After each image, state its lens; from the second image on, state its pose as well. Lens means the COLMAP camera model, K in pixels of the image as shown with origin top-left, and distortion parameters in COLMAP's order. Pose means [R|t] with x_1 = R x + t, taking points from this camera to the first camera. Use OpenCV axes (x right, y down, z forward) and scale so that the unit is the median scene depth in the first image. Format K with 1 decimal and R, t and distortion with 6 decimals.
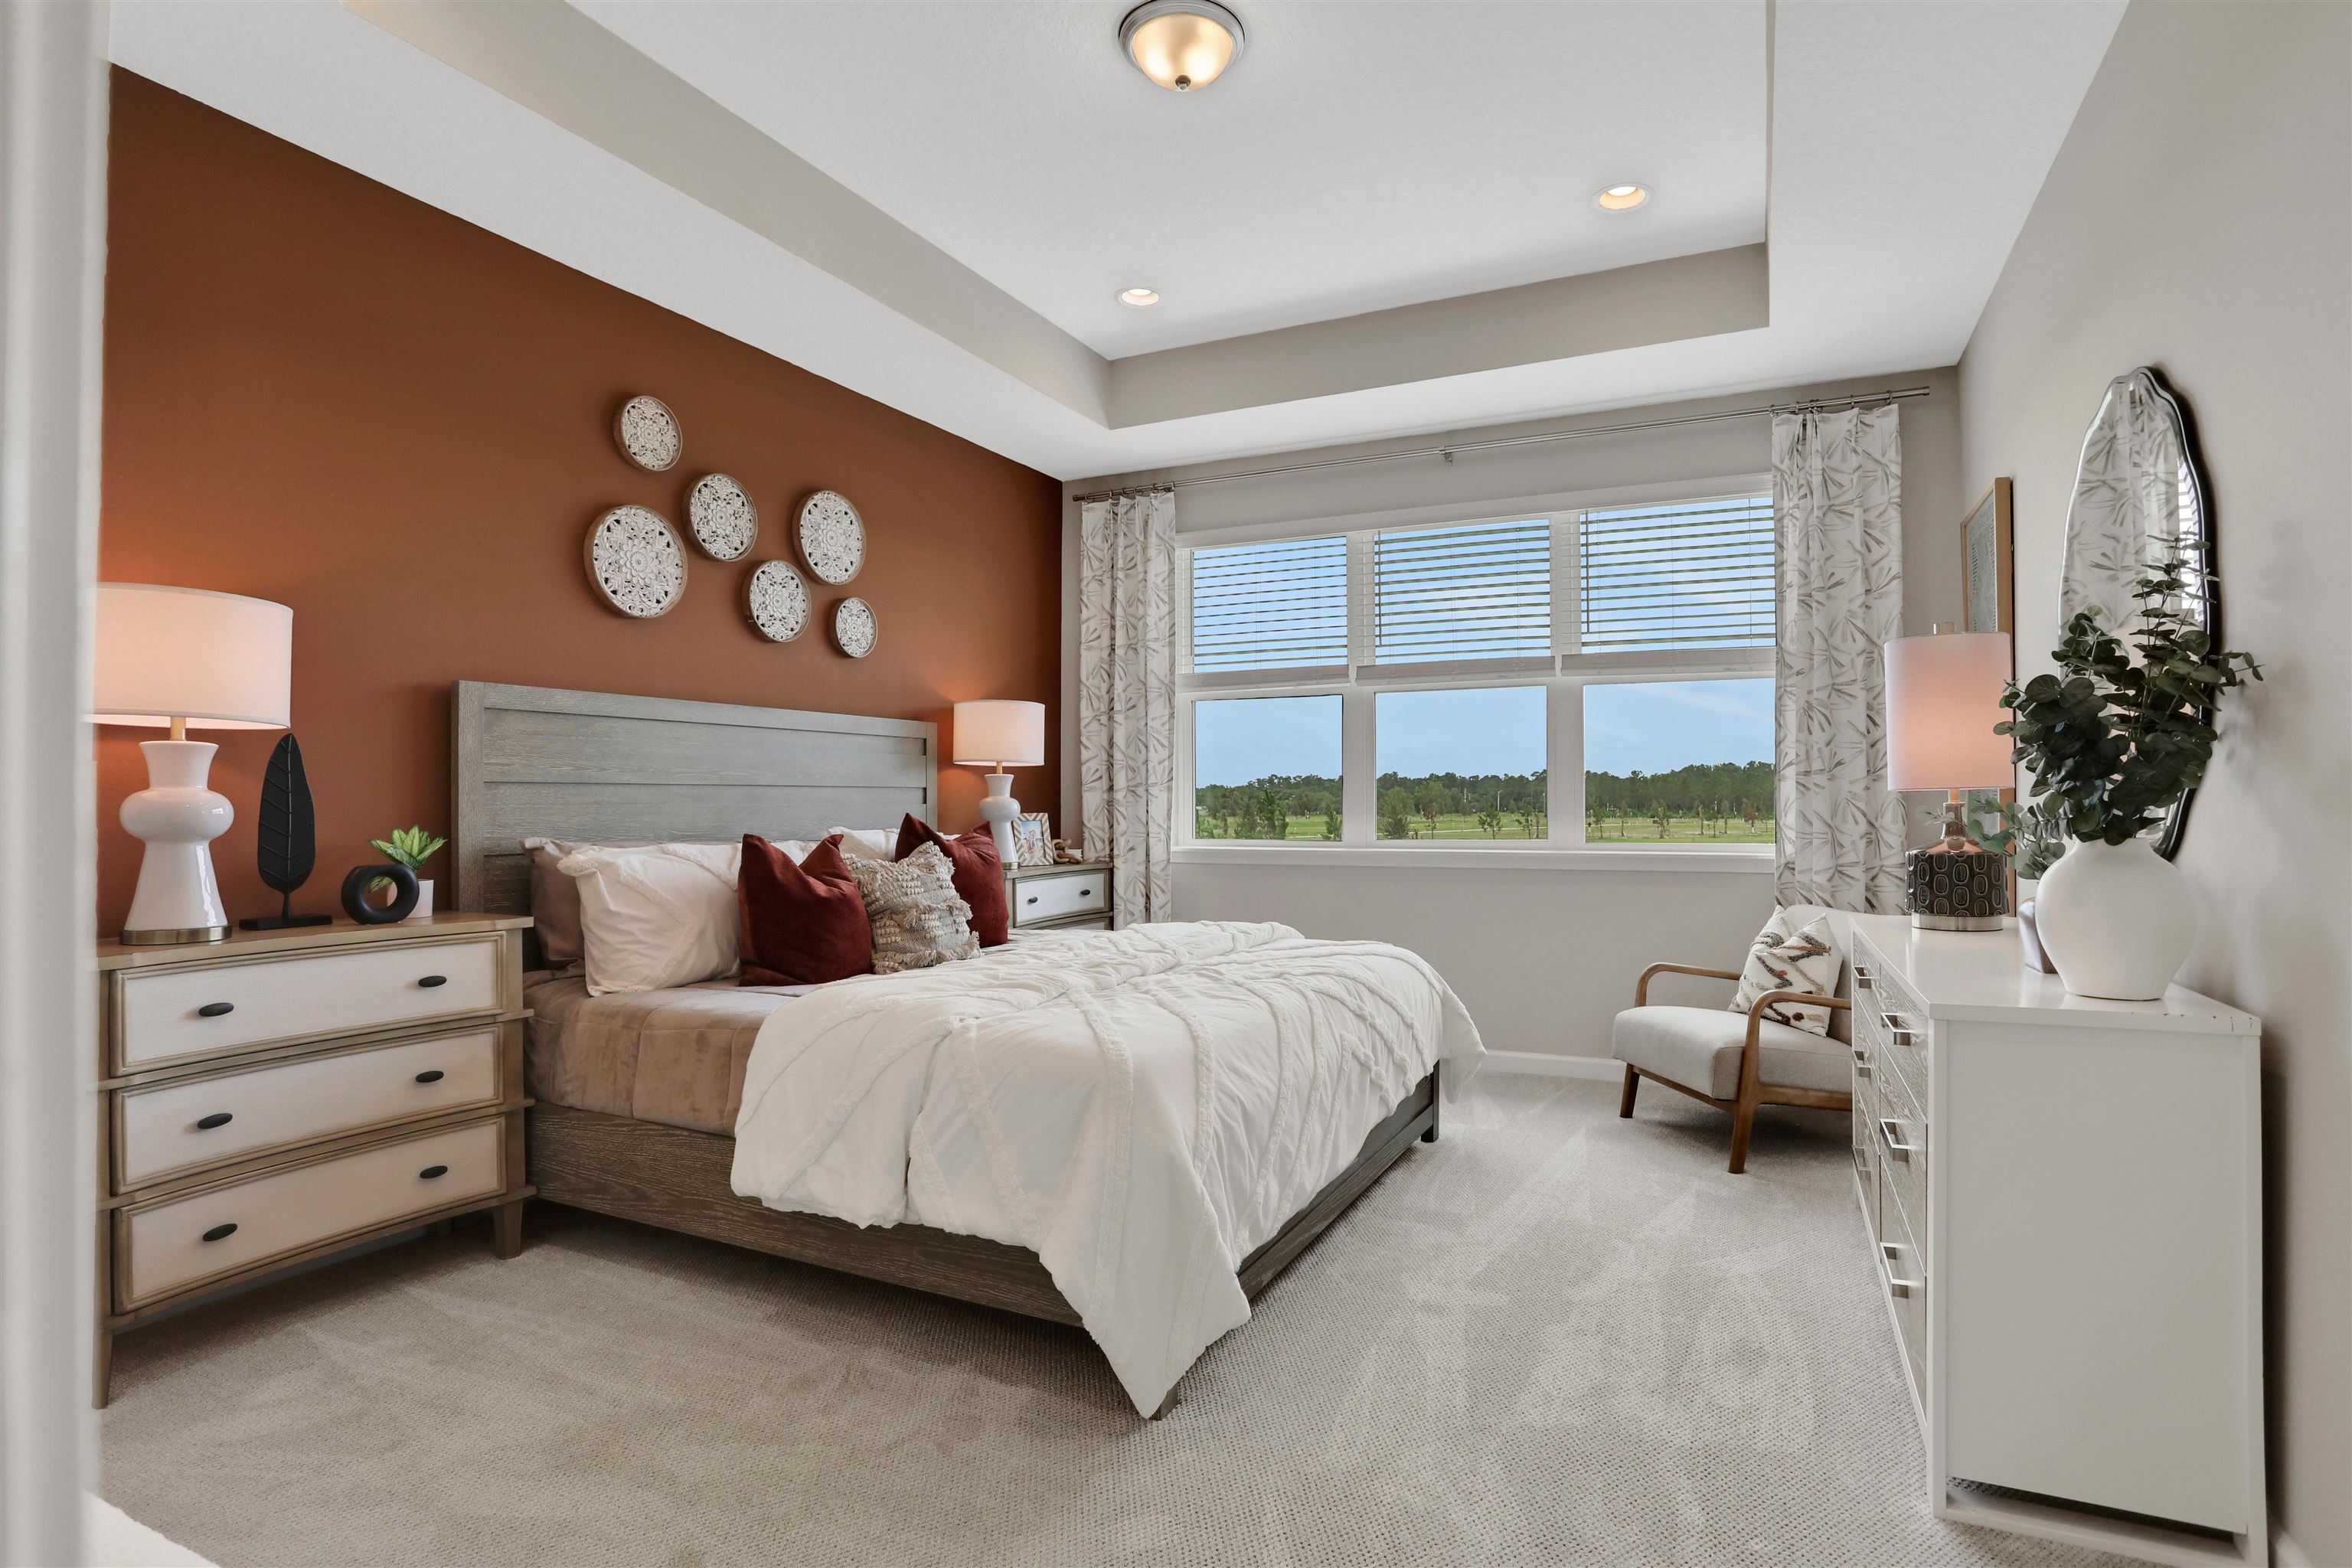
lens RADIAL K [[1208.0, 0, 1242.0], [0, 1208.0, 792.9], [0, 0, 1]] dist [-0.007059, 0.000034]
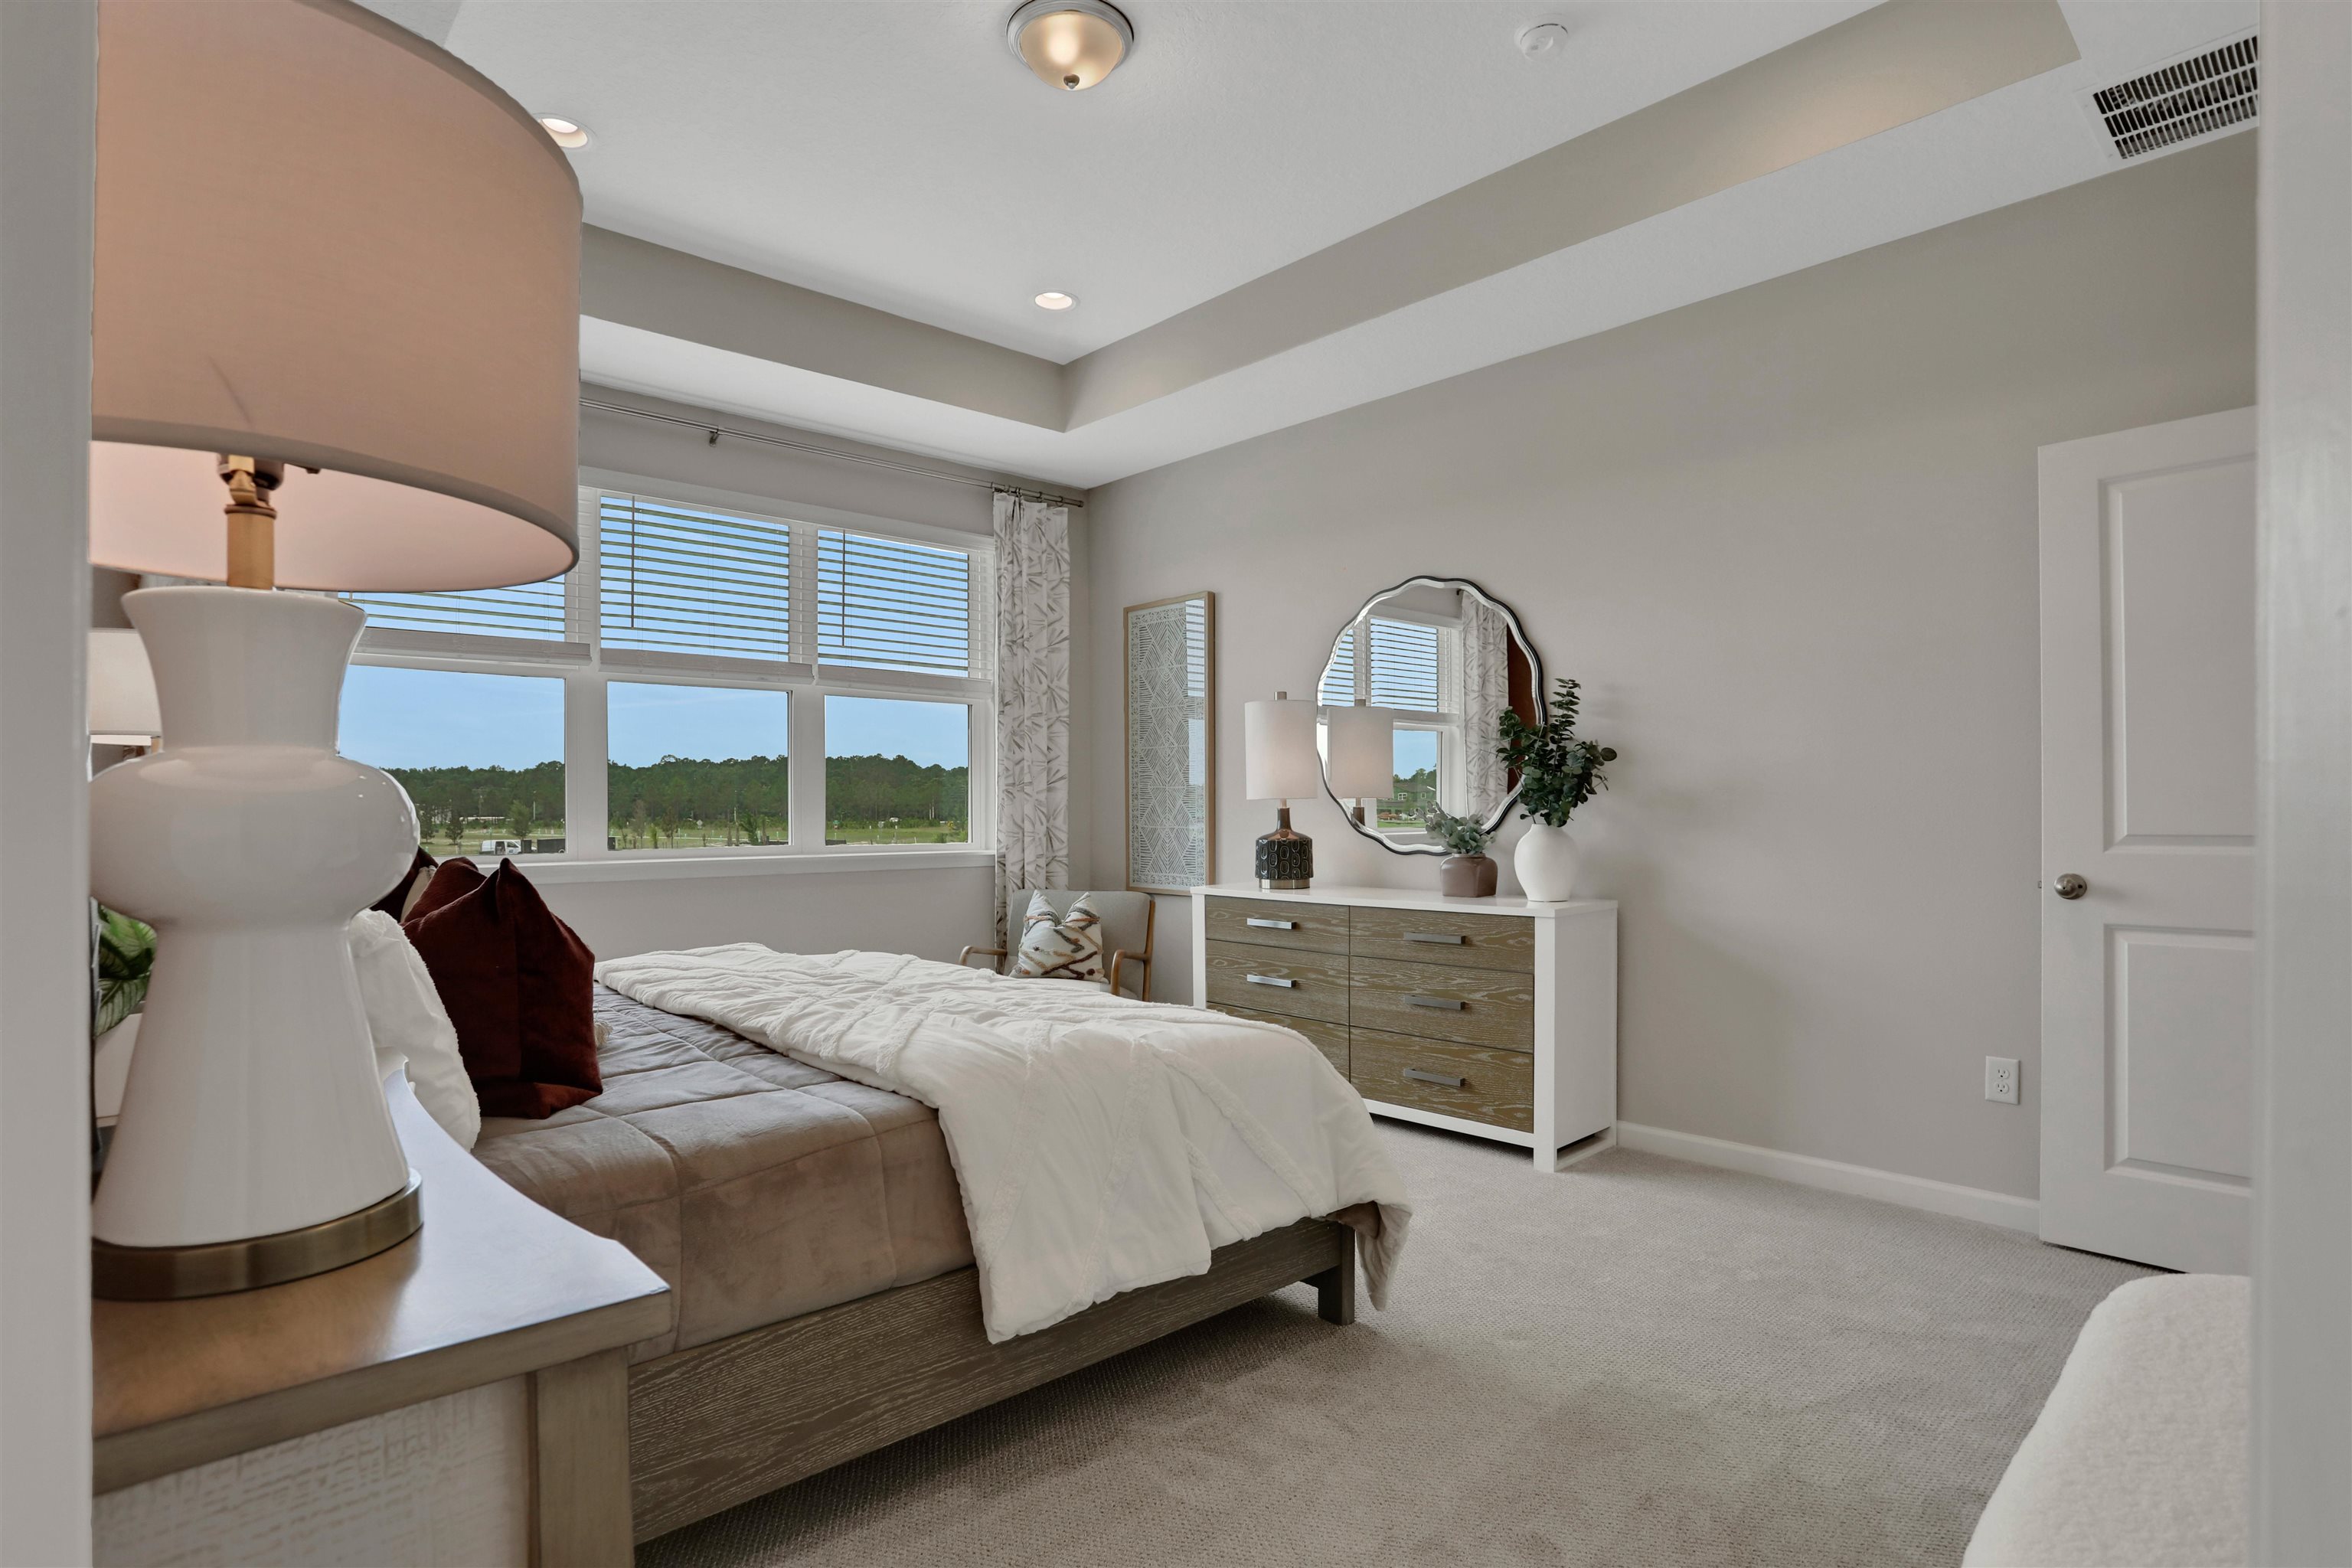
lens RADIAL K [[1208.0, 0, 1180.3], [0, 1208.0, 796.7], [0, 0, 1]] dist [-0.007059, 0.000034]
pose [[0.403703, 0.002680, 0.914886, -0.536328], [-0.009301, 0.999956, 0.001175, -0.005453], [-0.914843, -0.008984, 0.403710, 0.293778]]
